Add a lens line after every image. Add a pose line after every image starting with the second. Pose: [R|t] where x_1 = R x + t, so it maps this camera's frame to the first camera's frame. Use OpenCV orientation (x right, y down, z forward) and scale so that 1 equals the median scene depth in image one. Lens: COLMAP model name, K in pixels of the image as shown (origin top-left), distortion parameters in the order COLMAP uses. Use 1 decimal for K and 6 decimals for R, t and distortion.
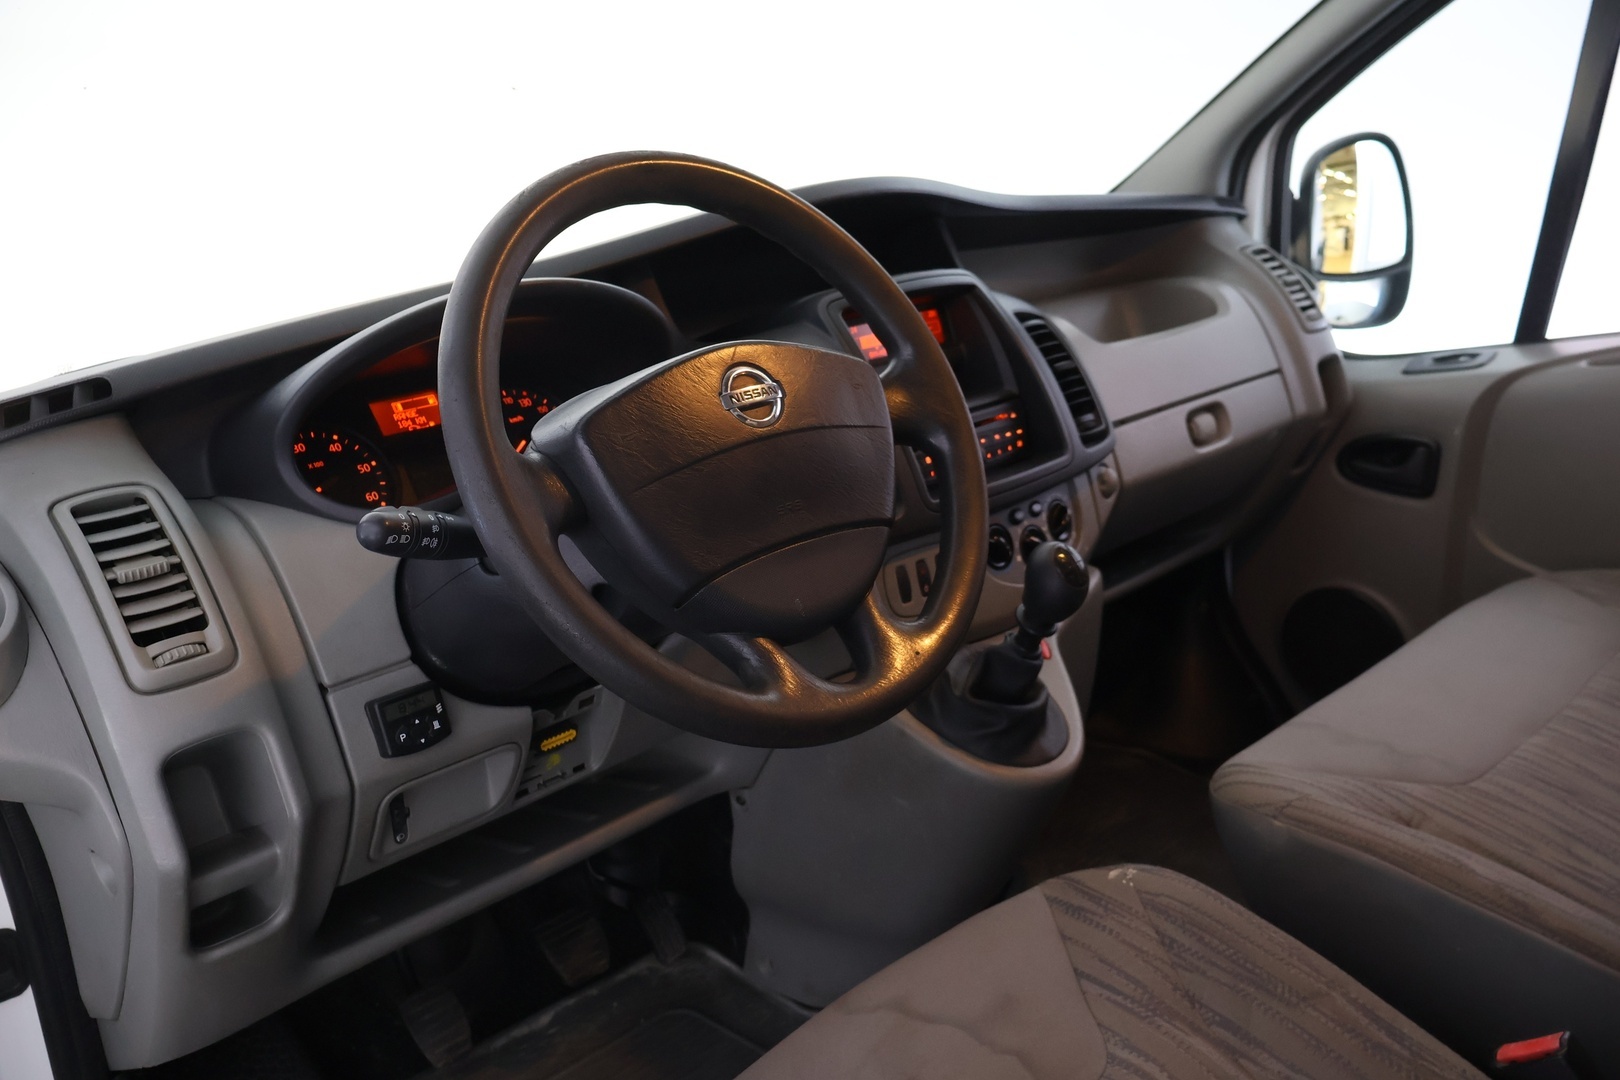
lens RADIAL K [[1418.3, 0, 810.0], [0, 1418.3, 540.0], [0, 0, 1]] dist [0.002589, -0.006416]
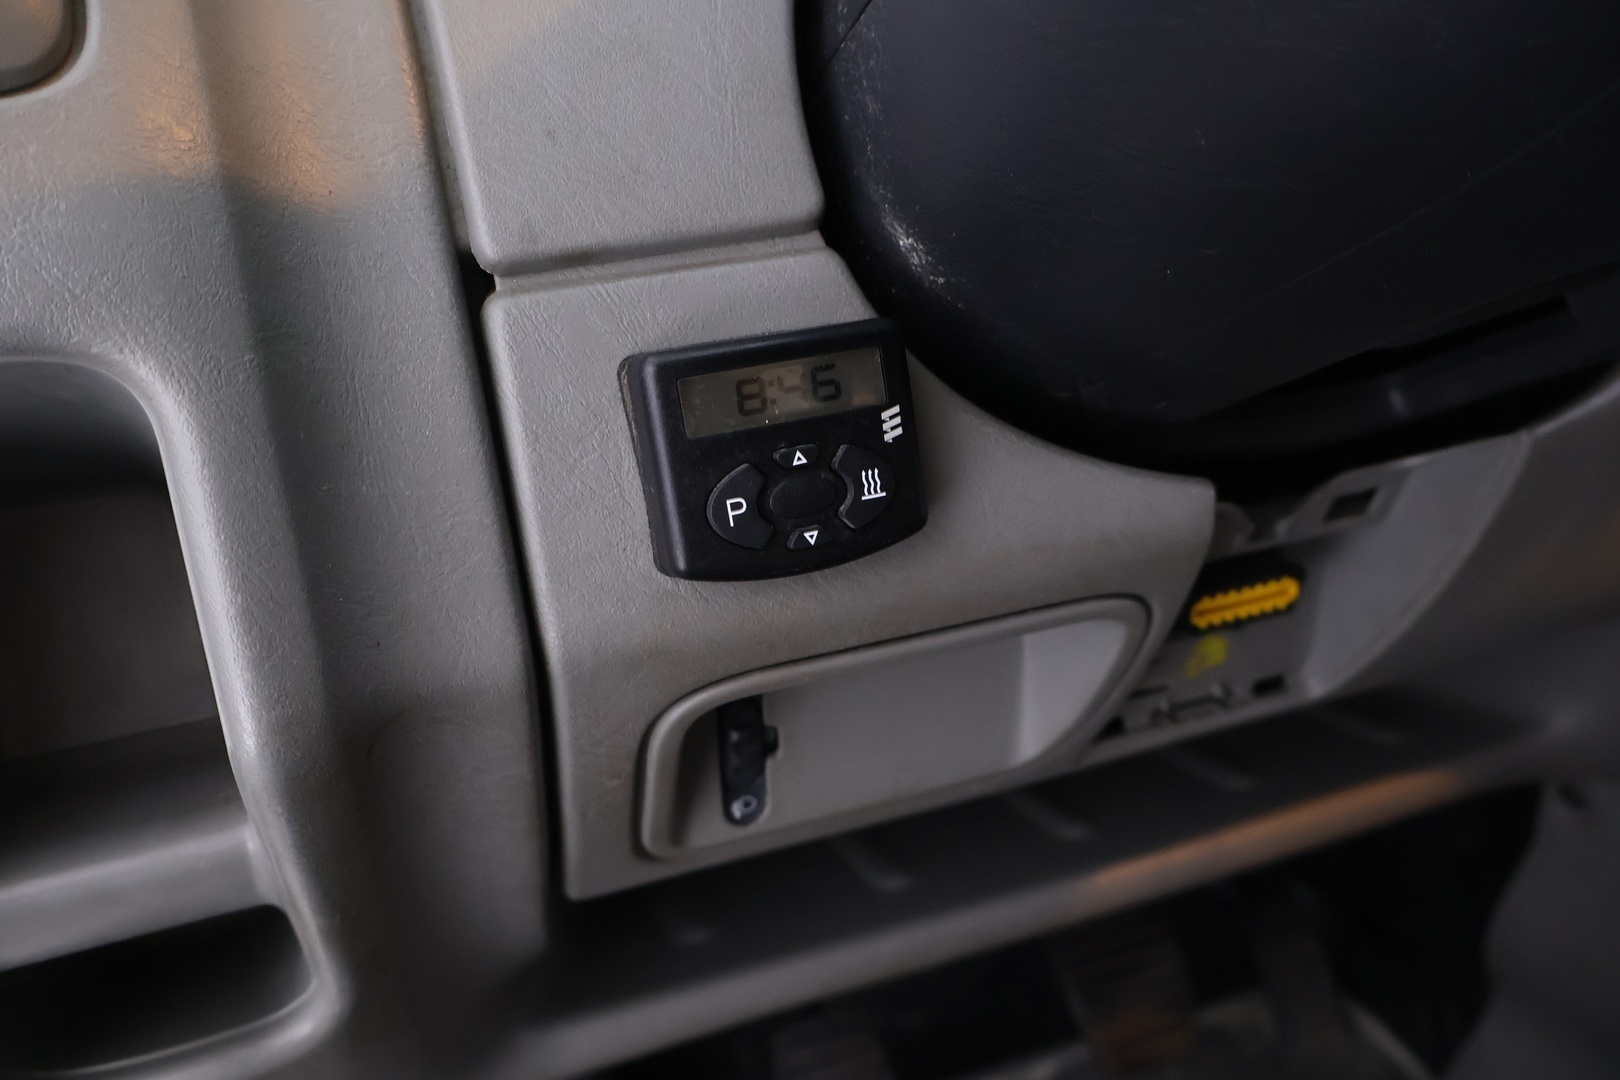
lens RADIAL K [[1418.3, 0, 810.0], [0, 1418.3, 540.0], [0, 0, 1]] dist [0.002589, -0.006416]
pose [[0.922354, 0.174612, -0.344635, -0.182678], [-0.127707, 0.979691, 0.154585, 0.101423], [0.364628, -0.098570, 0.925921, 0.754192]]
